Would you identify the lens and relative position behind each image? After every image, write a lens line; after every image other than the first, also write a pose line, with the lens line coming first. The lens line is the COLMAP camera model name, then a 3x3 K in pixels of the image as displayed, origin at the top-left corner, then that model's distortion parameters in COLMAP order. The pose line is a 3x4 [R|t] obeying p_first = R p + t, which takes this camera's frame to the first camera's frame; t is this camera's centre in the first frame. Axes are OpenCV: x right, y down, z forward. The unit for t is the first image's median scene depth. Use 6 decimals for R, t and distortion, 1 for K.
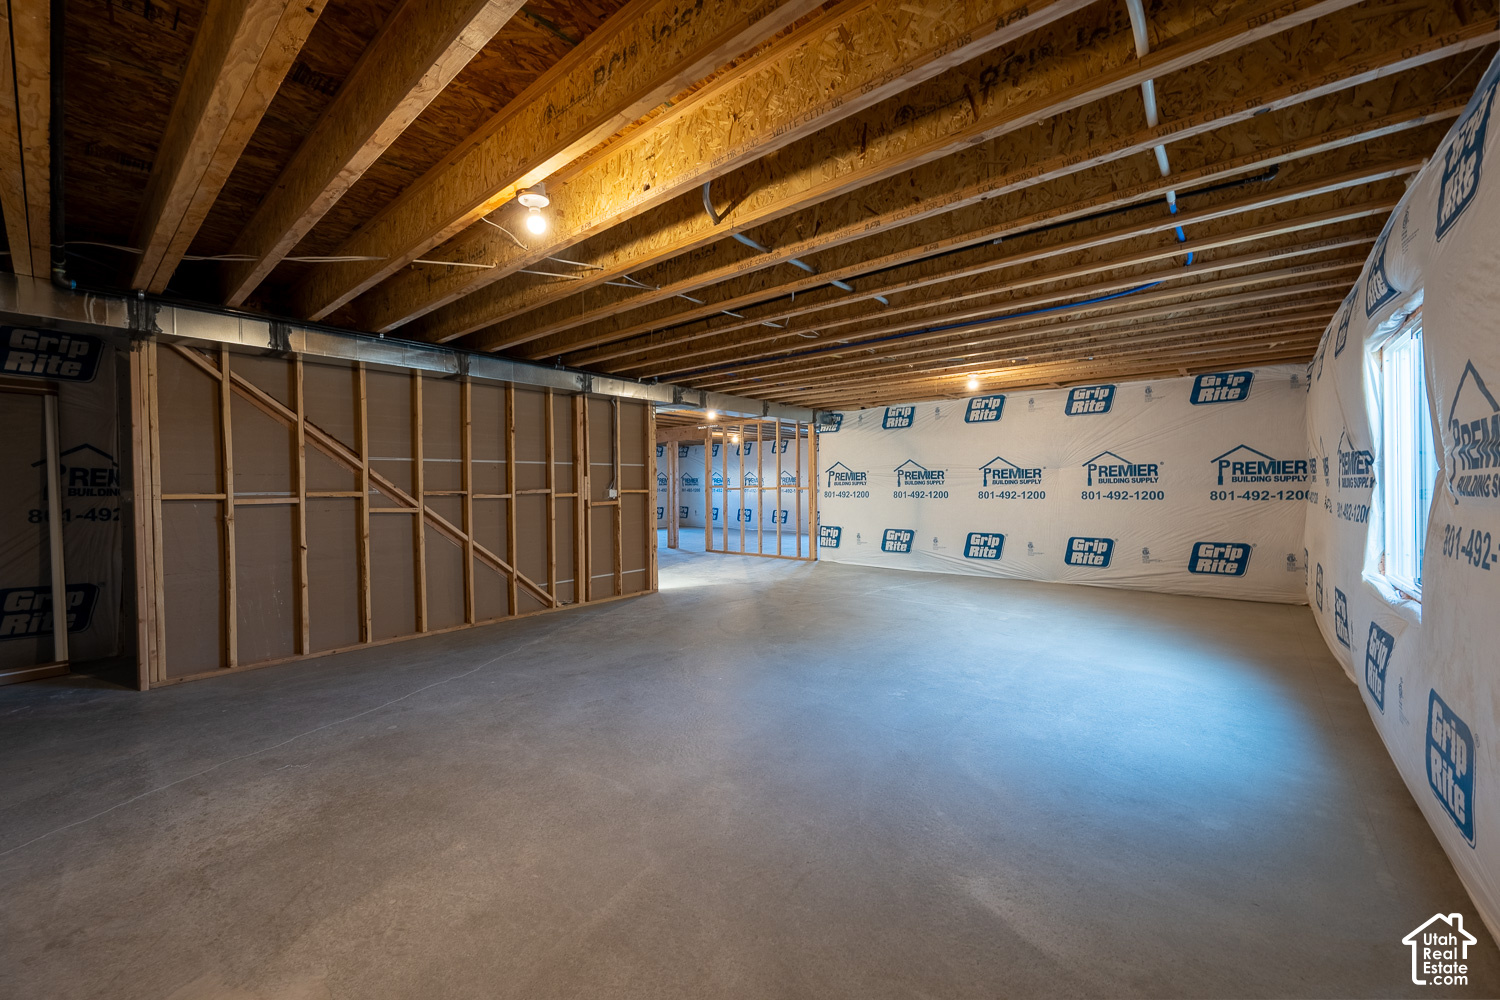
lens RADIAL K [[589.1, 0, 750.0], [0, 589.1, 500.0], [0, 0, 1]] dist [0.000986, 0.000049]
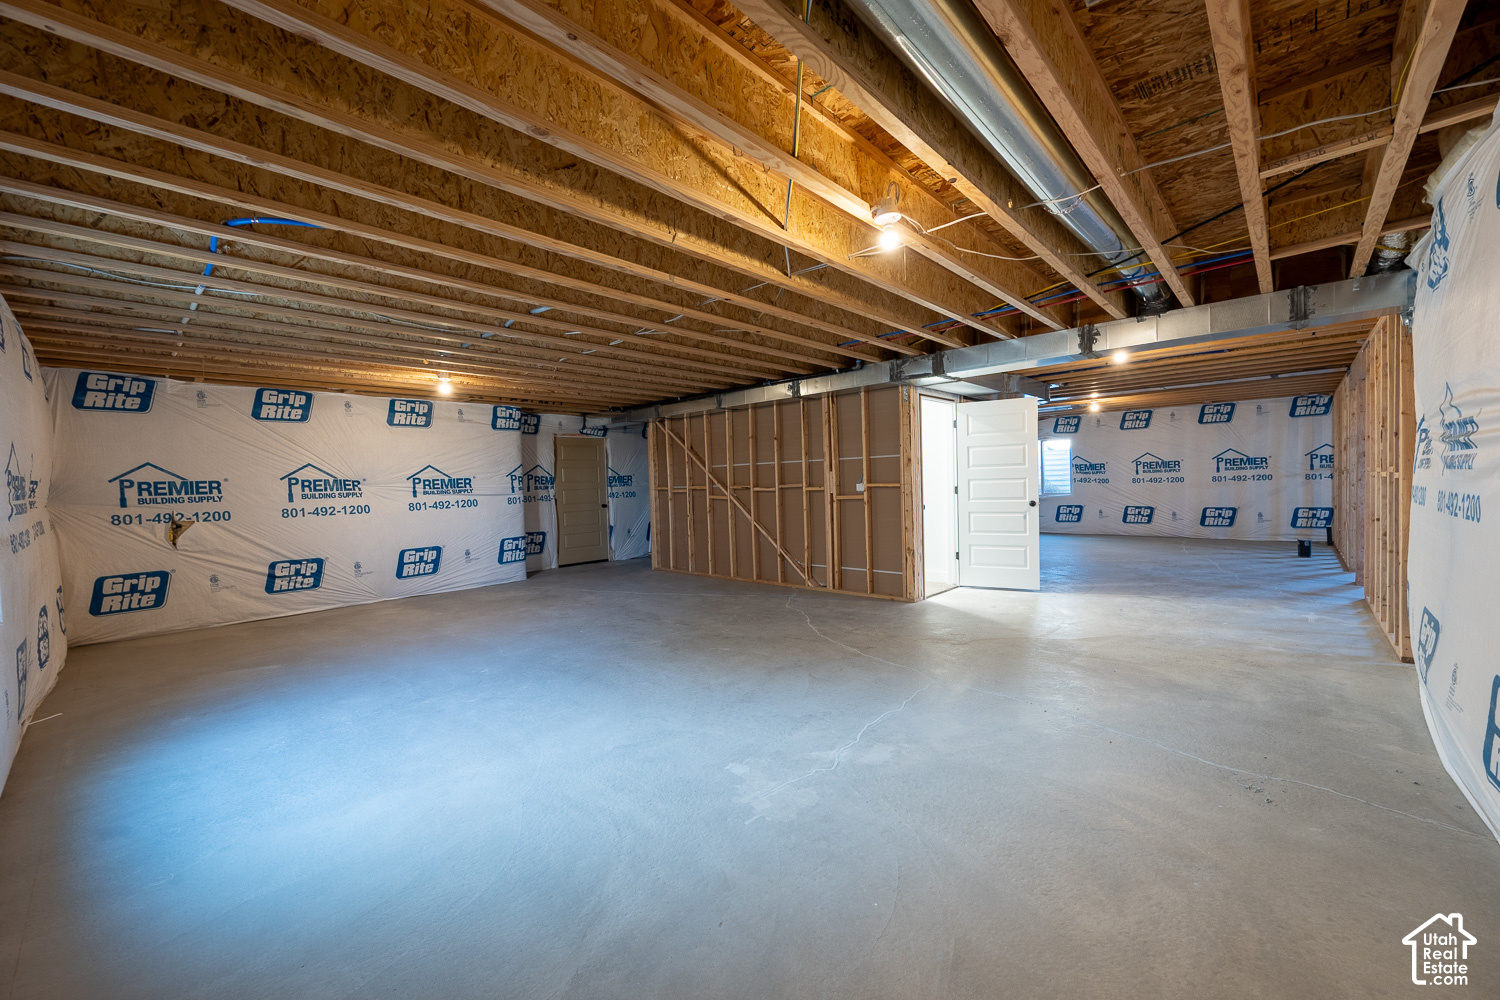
lens RADIAL K [[612.5, 0, 750.0], [0, 612.5, 500.0], [0, 0, 1]] dist [-0.000654, -0.000078]
pose [[0.028349, -0.014246, 0.999497, -0.469529], [0.052248, 0.998553, 0.012750, -0.003390], [-0.998232, 0.051861, 0.029052, 0.389290]]
